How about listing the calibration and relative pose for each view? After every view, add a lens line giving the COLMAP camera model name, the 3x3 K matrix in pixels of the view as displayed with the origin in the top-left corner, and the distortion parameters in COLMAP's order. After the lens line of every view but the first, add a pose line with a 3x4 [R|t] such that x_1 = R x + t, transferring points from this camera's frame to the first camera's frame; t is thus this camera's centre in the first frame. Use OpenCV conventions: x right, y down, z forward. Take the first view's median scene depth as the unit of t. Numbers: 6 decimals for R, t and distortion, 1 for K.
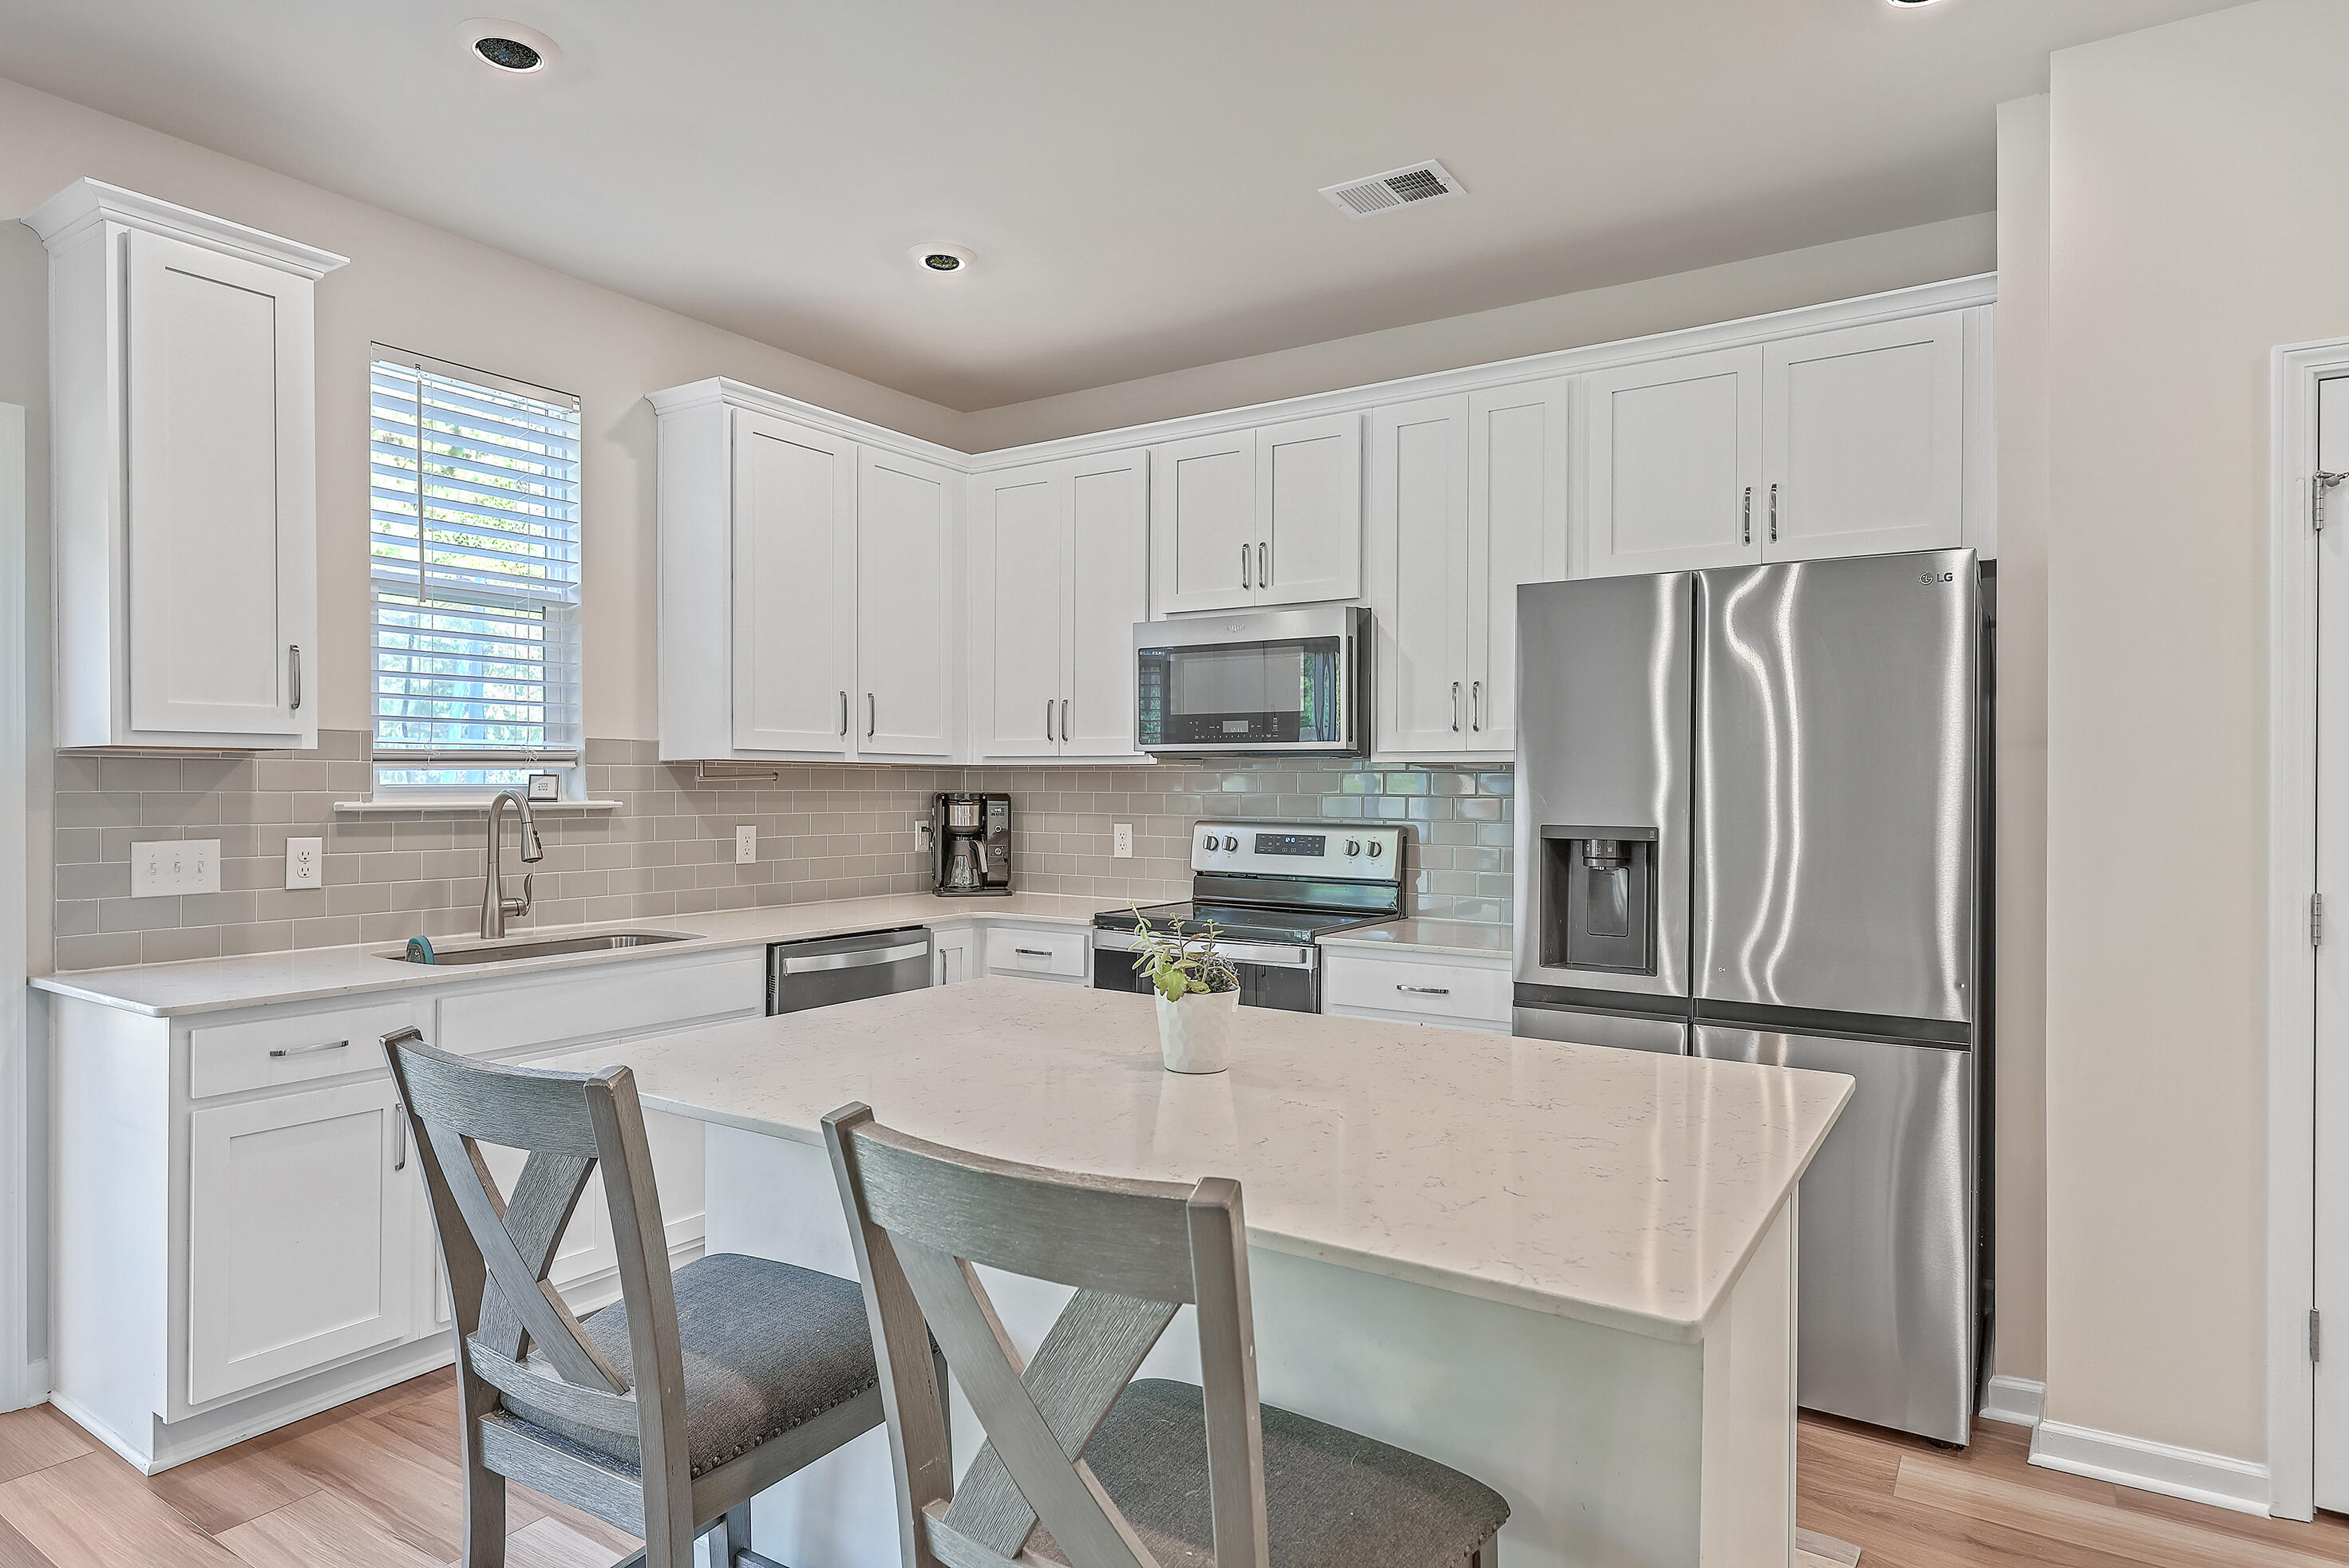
lens RADIAL K [[1316.7, 0, 1174.5], [0, 1316.7, 784.0], [0, 0, 1]] dist [0.029331, 0.000001]
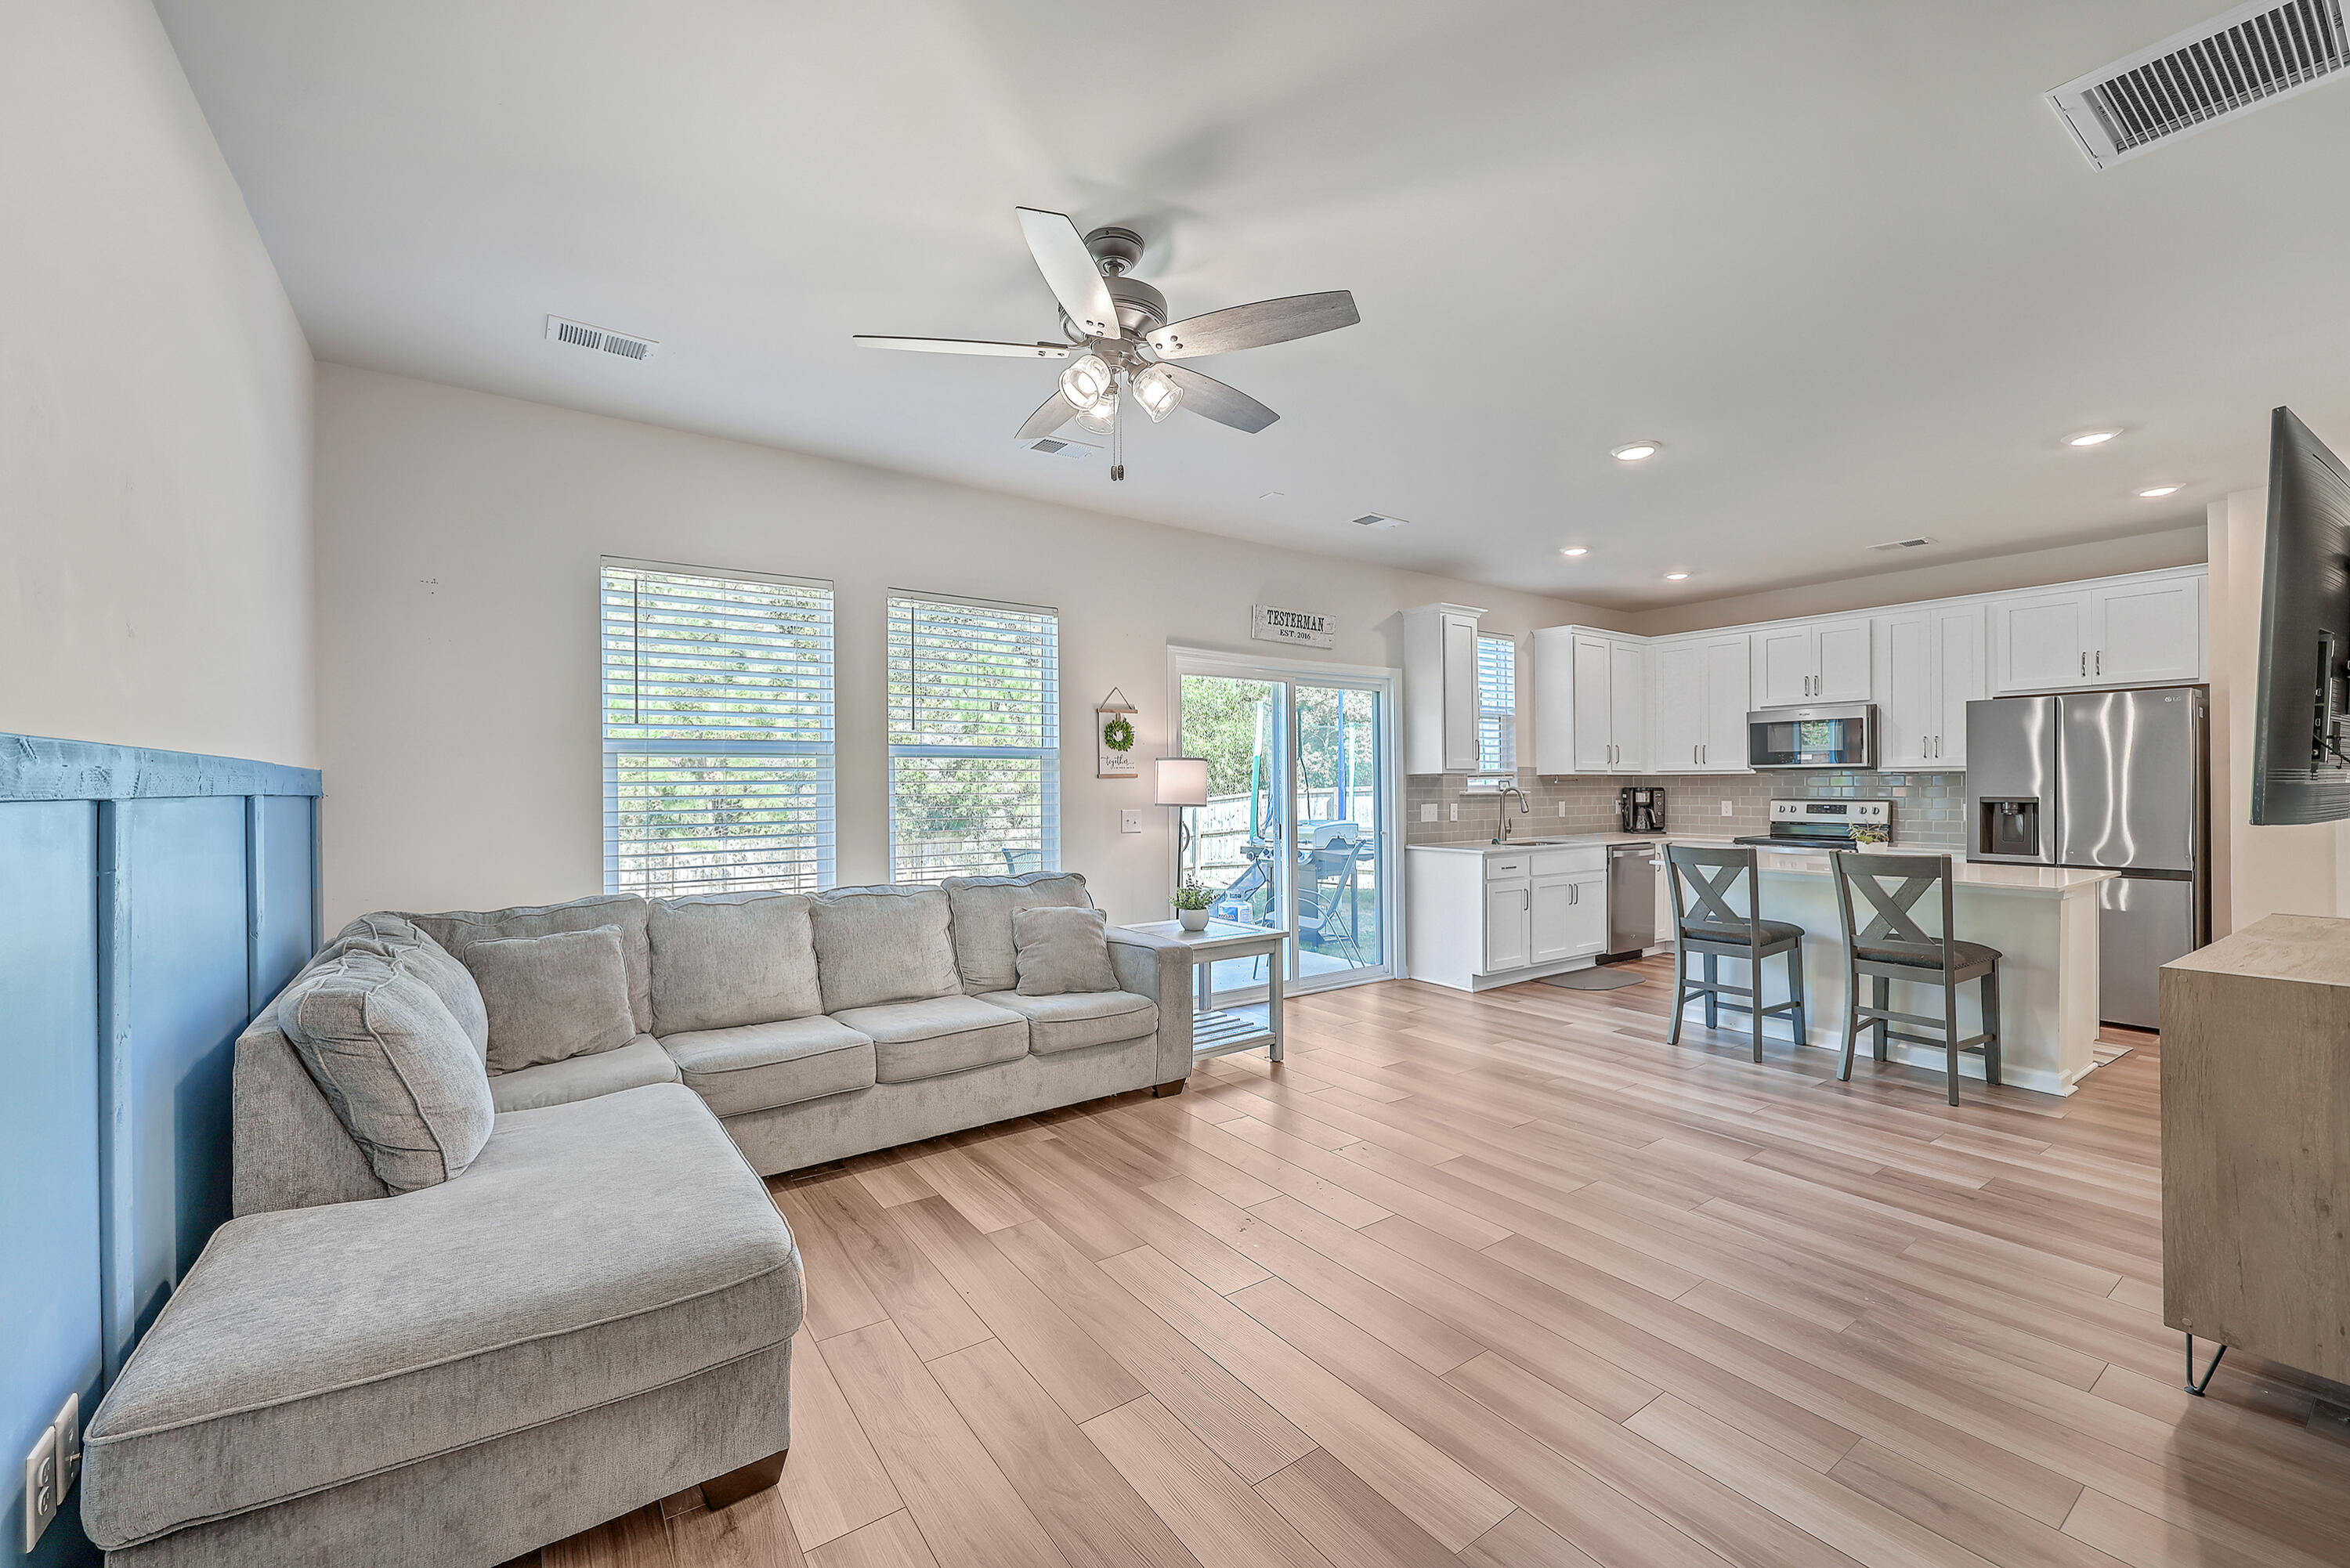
lens RADIAL K [[951.4, 0, 1181.1], [0, 951.4, 775.1], [0, 0, 1]] dist [0.000136, -0.000134]
pose [[0.932281, -0.013313, -0.361491, -0.372041], [0.009650, 0.999882, -0.011938, -0.002503], [0.361607, 0.007641, 0.932299, -0.950149]]
